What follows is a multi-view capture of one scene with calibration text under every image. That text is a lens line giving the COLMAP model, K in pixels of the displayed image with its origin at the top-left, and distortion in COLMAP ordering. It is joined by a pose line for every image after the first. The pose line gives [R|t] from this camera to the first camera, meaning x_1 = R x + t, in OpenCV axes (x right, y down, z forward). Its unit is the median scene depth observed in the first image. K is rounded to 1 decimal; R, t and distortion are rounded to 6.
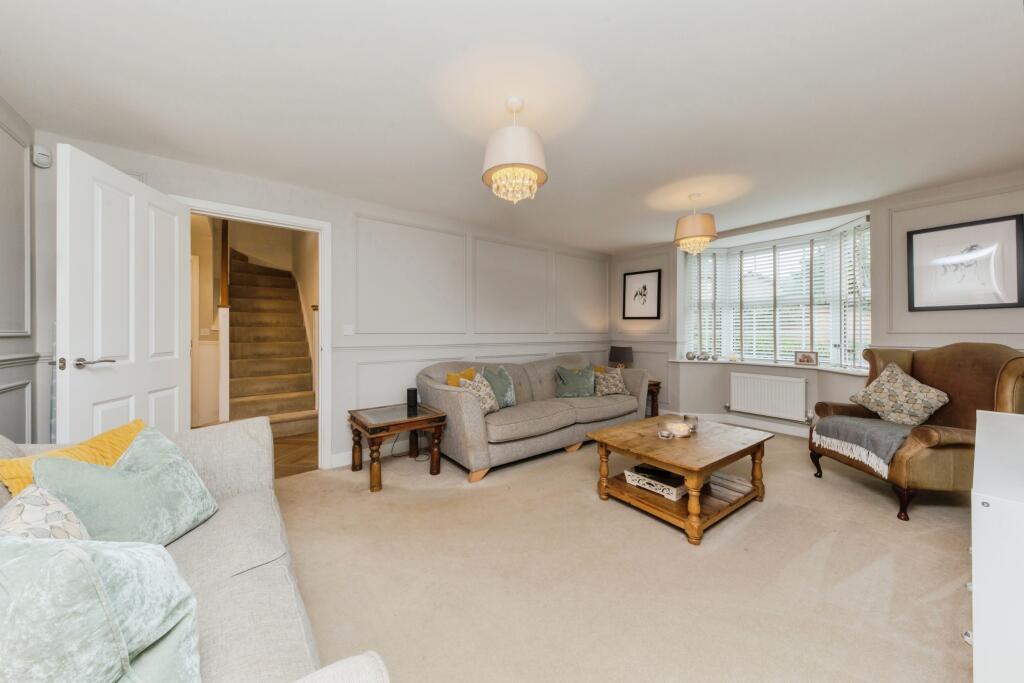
lens RADIAL K [[356.2, 0, 511.7], [0, 356.2, 332.6], [0, 0, 1]] dist [0.001073, 0.000076]
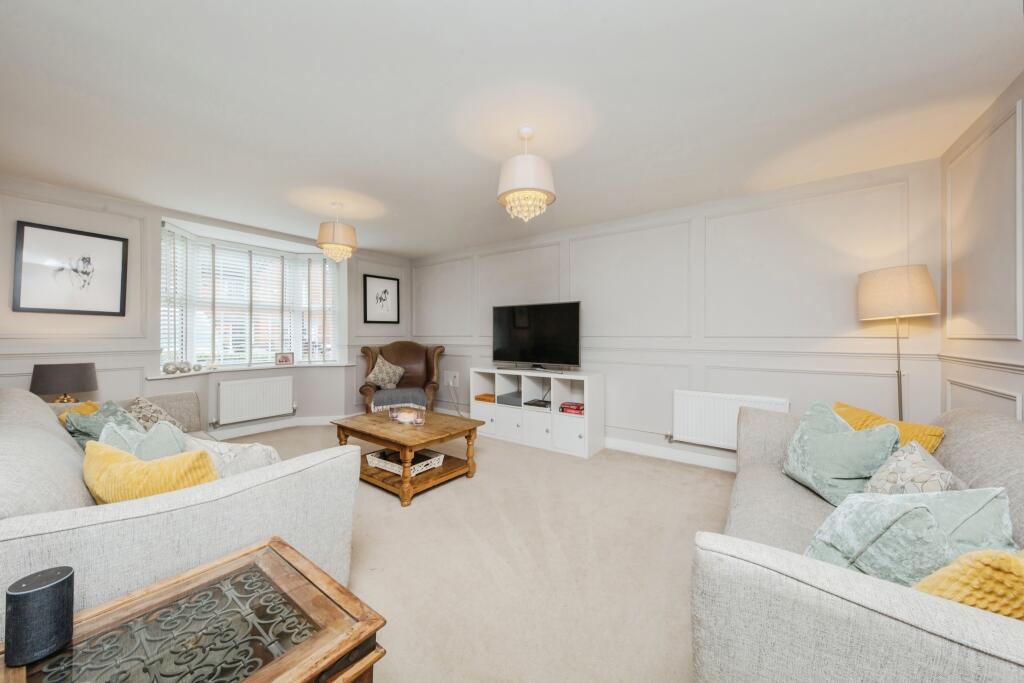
lens RADIAL K [[356.2, 0, 510.3], [0, 356.2, 335.9], [0, 0, 1]] dist [0.001073, 0.000076]
pose [[-0.297813, -0.002407, 0.954621, -0.484367], [0.002163, 0.999993, 0.003196, -0.003706], [-0.954622, 0.003017, -0.297806, 0.639027]]
